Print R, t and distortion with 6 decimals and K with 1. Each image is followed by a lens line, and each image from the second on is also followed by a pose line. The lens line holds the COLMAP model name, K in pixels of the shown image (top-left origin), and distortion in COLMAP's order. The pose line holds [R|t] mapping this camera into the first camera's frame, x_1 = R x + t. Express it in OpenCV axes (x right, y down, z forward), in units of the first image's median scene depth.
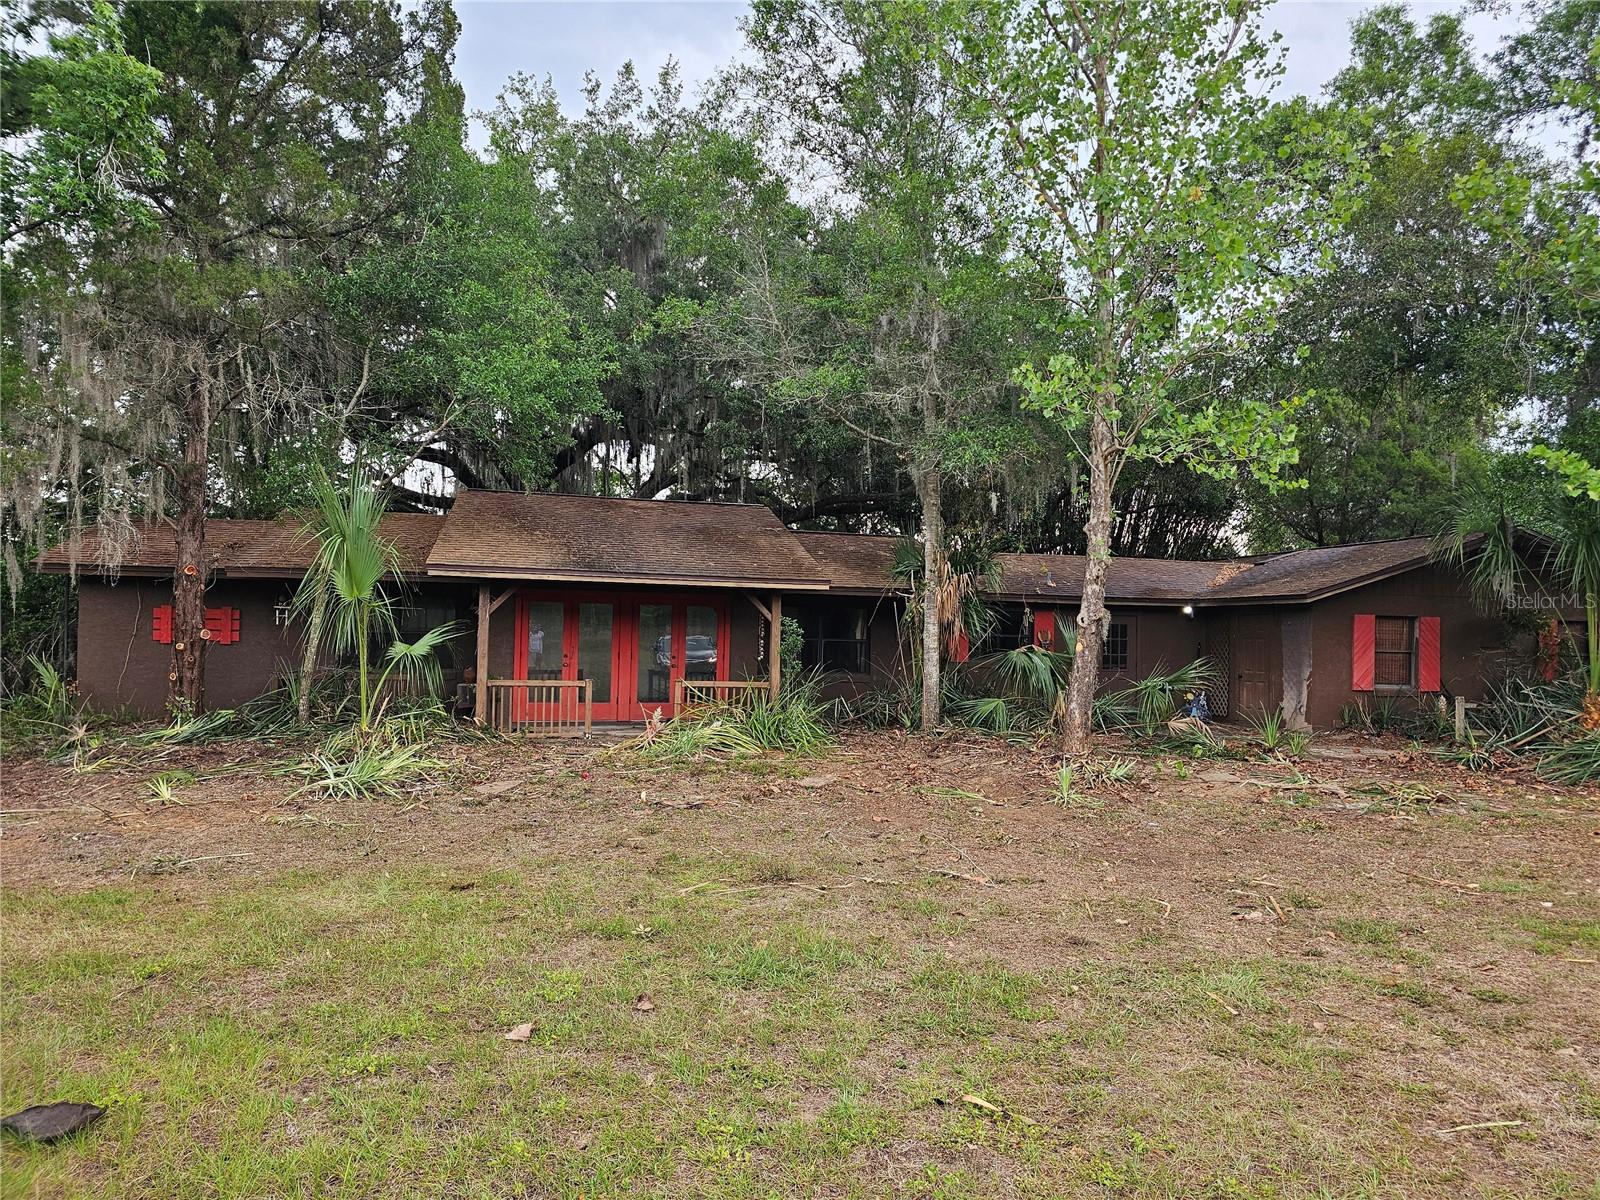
lens RADIAL K [[1074.3, 0, 828.0], [0, 1074.3, 619.0], [0, 0, 1]] dist [0.047591, -0.034607]
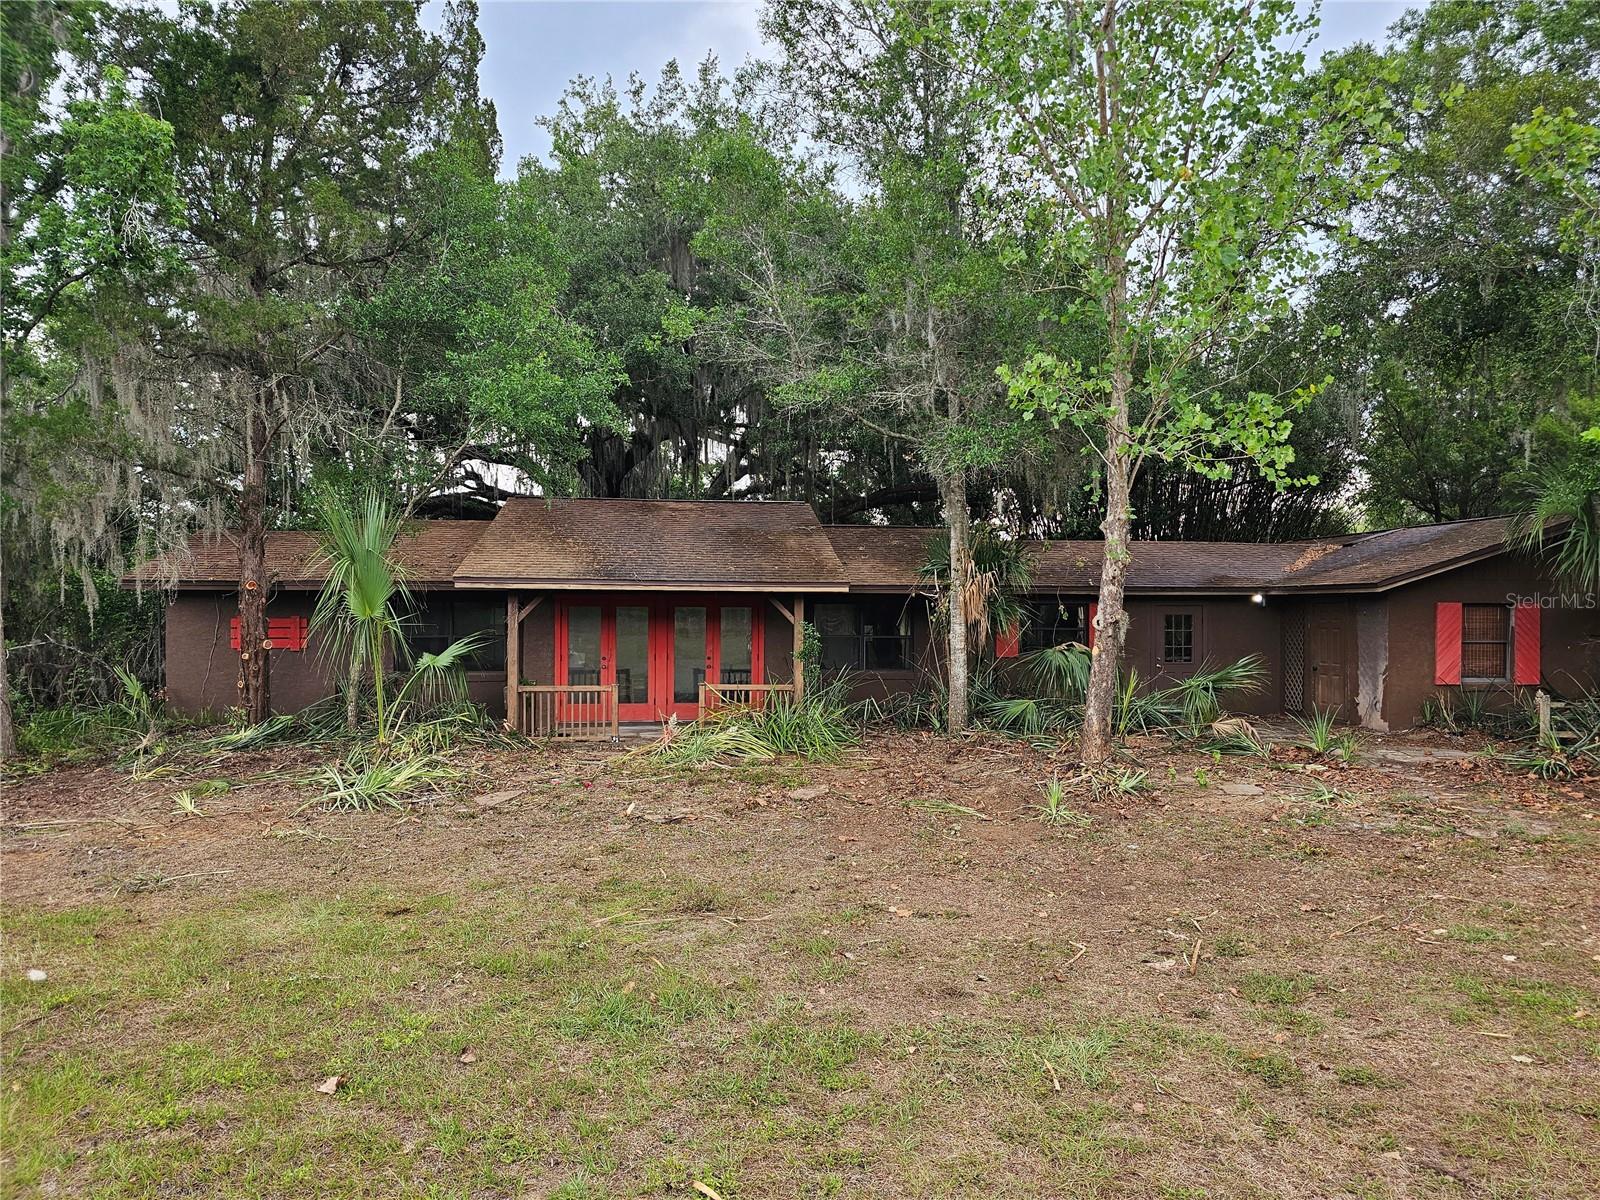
lens RADIAL K [[1076.5, 0, 800.5], [0, 1076.5, 627.1], [0, 0, 1]] dist [0.046181, -0.033111]
pose [[0.990826, -0.013771, -0.134439, 0.093197], [0.017614, 0.999468, 0.027438, -0.023741], [0.133990, -0.029554, 0.990542, 0.011293]]
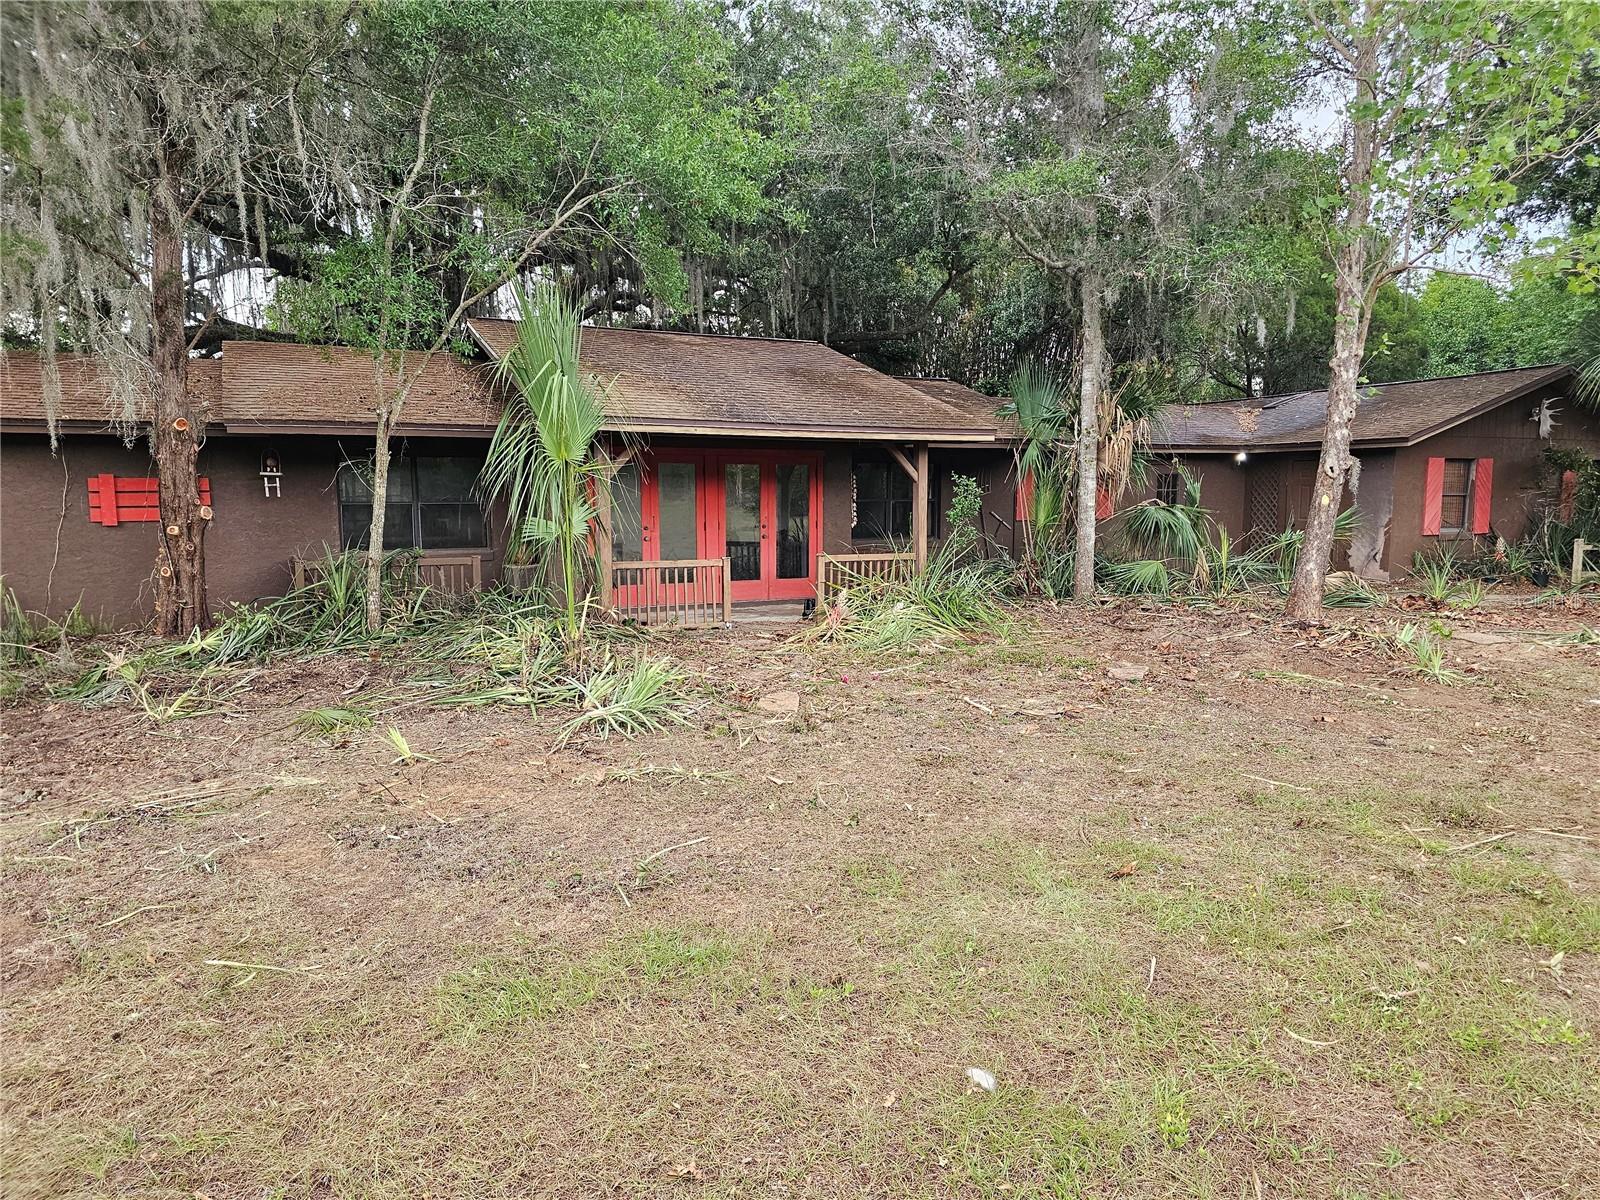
lens RADIAL K [[1079.5, 0, 835.5], [0, 1079.5, 617.4], [0, 0, 1]] dist [0.044802, -0.032950]
pose [[0.975755, -0.049422, 0.213214, -0.324760], [0.020428, 0.990484, 0.136101, -0.007818], [-0.217911, -0.128446, 0.967479, 0.187262]]
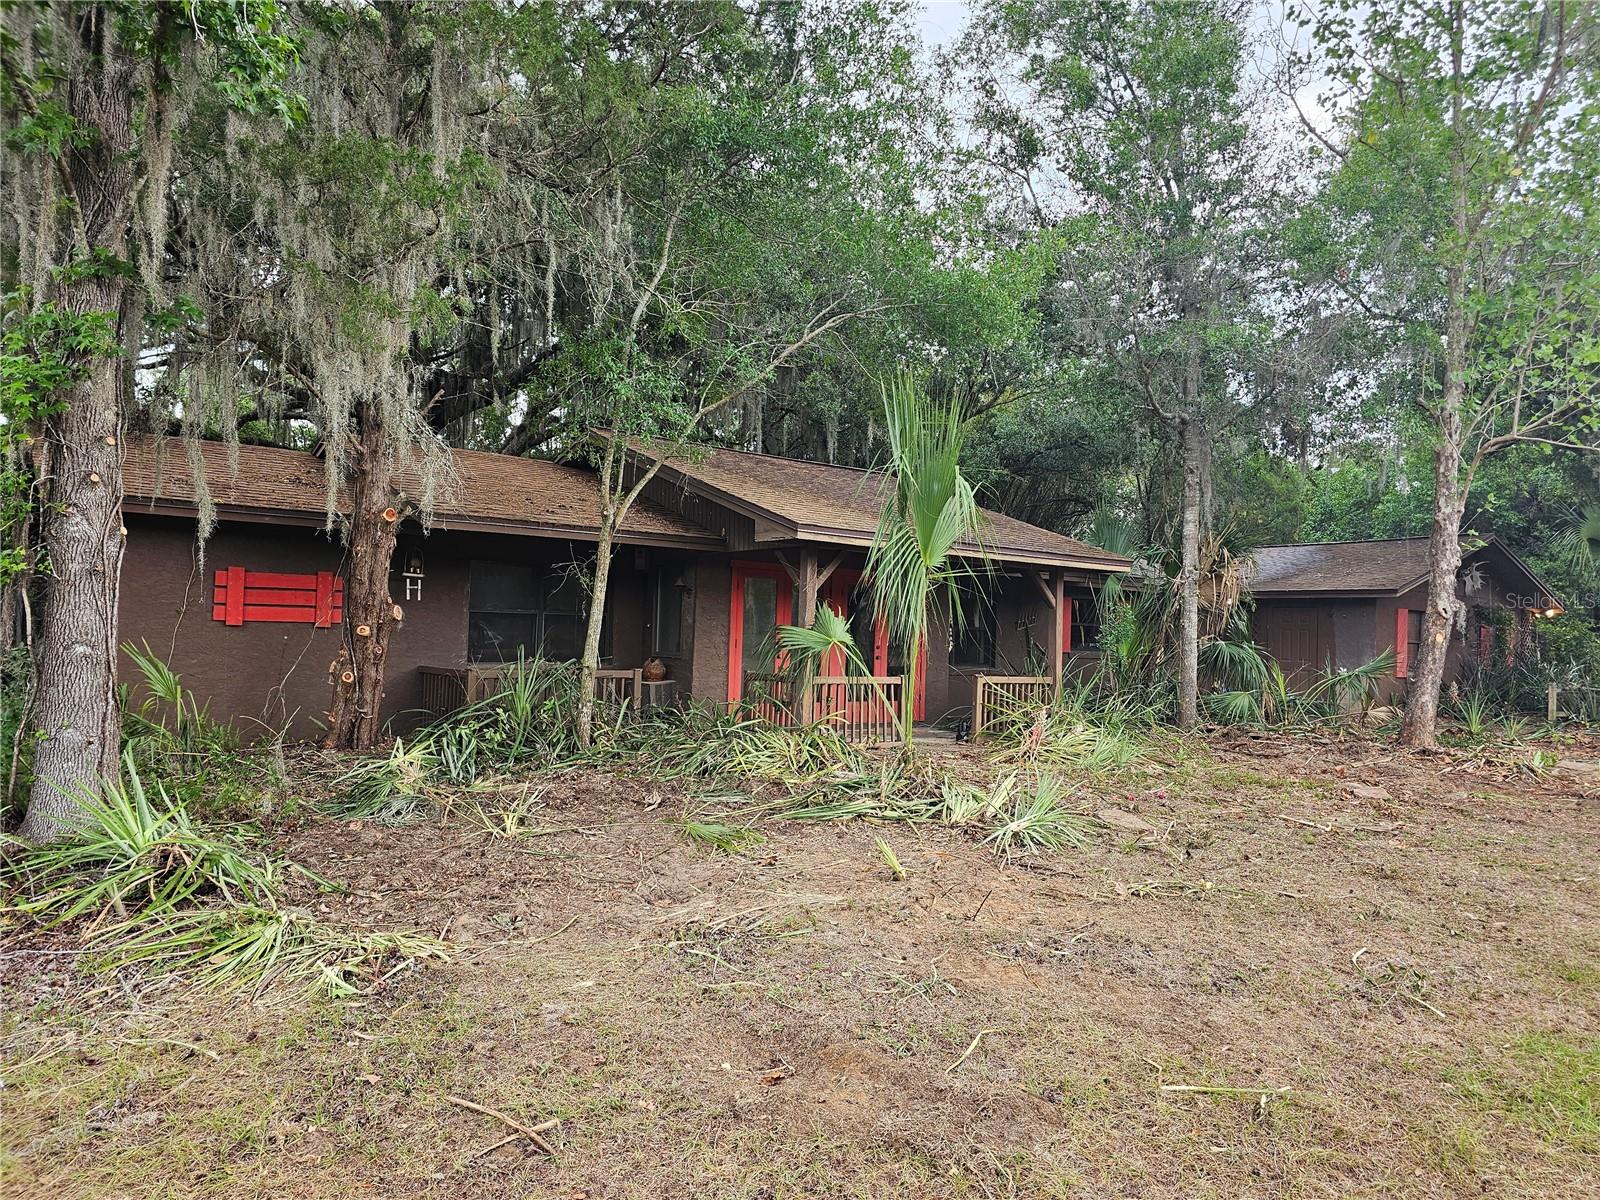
lens RADIAL K [[1074.3, 0, 828.0], [0, 1074.3, 619.0], [0, 0, 1]] dist [0.047591, -0.034607]
pose [[0.913184, 0.011186, 0.407394, -0.614014], [-0.016298, 0.999826, 0.009077, 0.007737], [-0.407222, -0.014929, 0.913207, 0.293970]]
